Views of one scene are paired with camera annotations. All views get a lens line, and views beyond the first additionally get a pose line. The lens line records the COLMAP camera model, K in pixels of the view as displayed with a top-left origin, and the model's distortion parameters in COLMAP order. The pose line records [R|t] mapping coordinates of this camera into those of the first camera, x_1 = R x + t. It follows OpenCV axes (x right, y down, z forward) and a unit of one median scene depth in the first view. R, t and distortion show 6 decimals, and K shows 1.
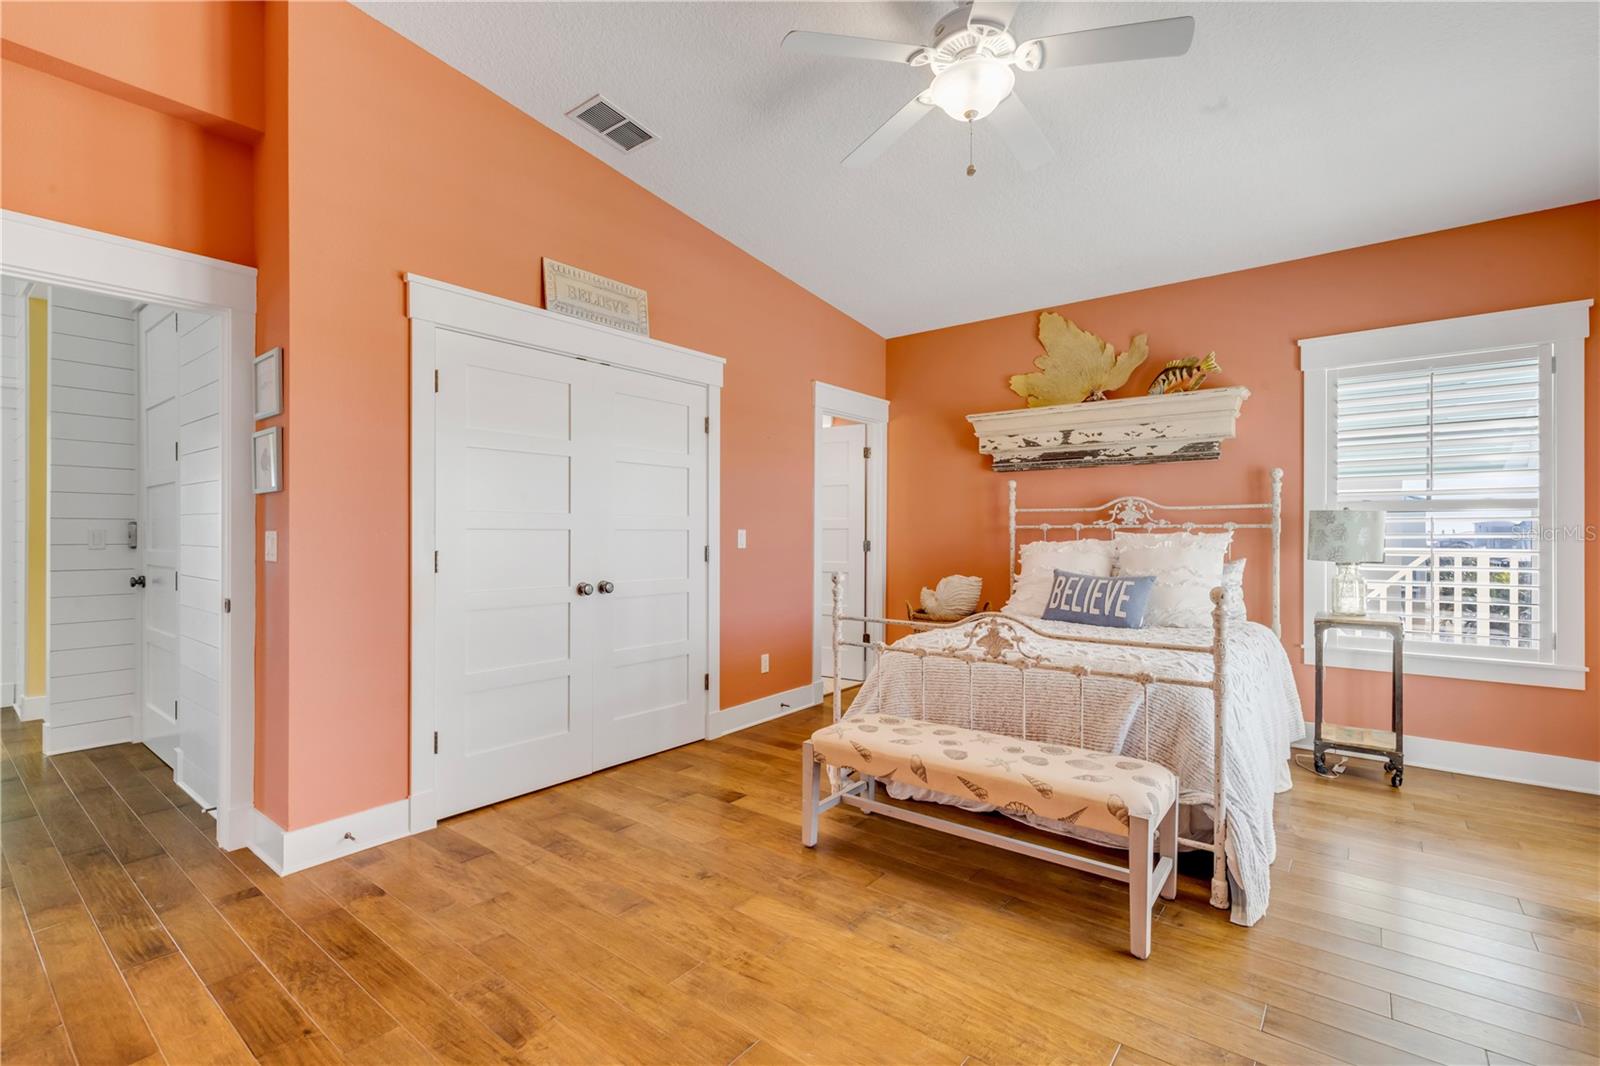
lens RADIAL K [[718.6, 0, 794.9], [0, 718.6, 535.0], [0, 0, 1]] dist [0.003944, 0.000129]
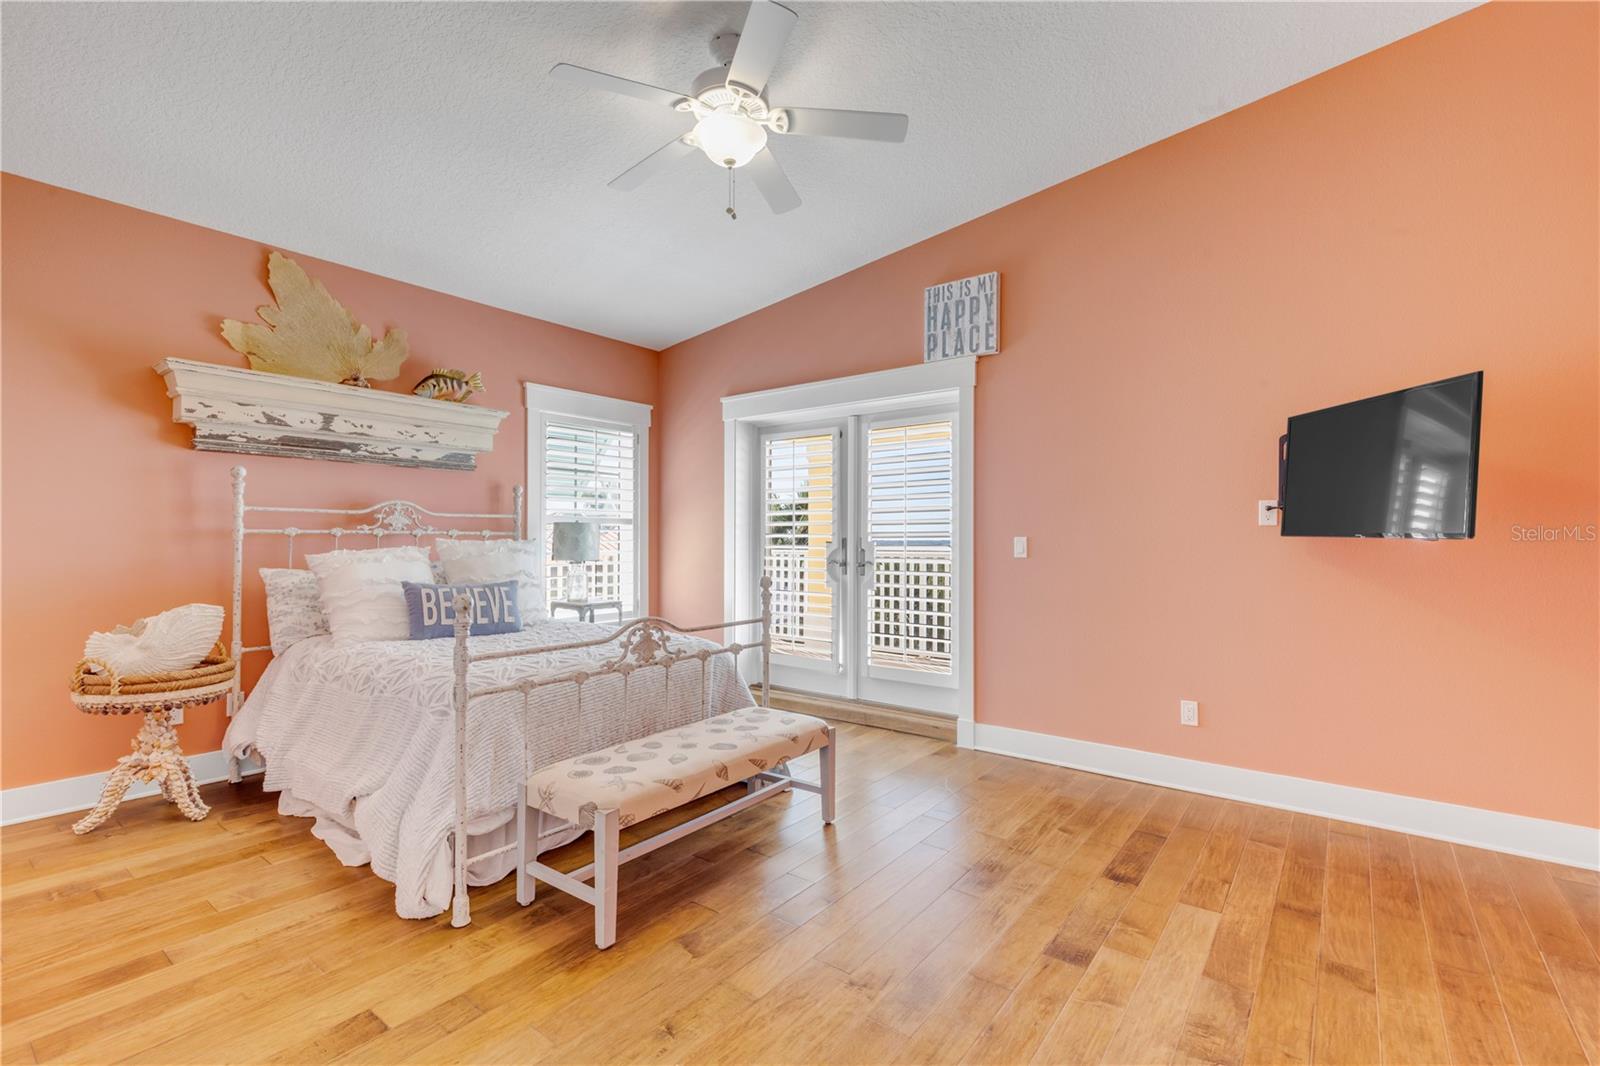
lens RADIAL K [[718.6, 0, 794.2], [0, 718.6, 537.3], [0, 0, 1]] dist [0.003944, 0.000129]
pose [[-0.016775, 0.003293, 0.999854, -0.481047], [0.001174, 0.999994, -0.003274, -0.001941], [-0.999859, 0.001119, -0.016778, 0.515947]]
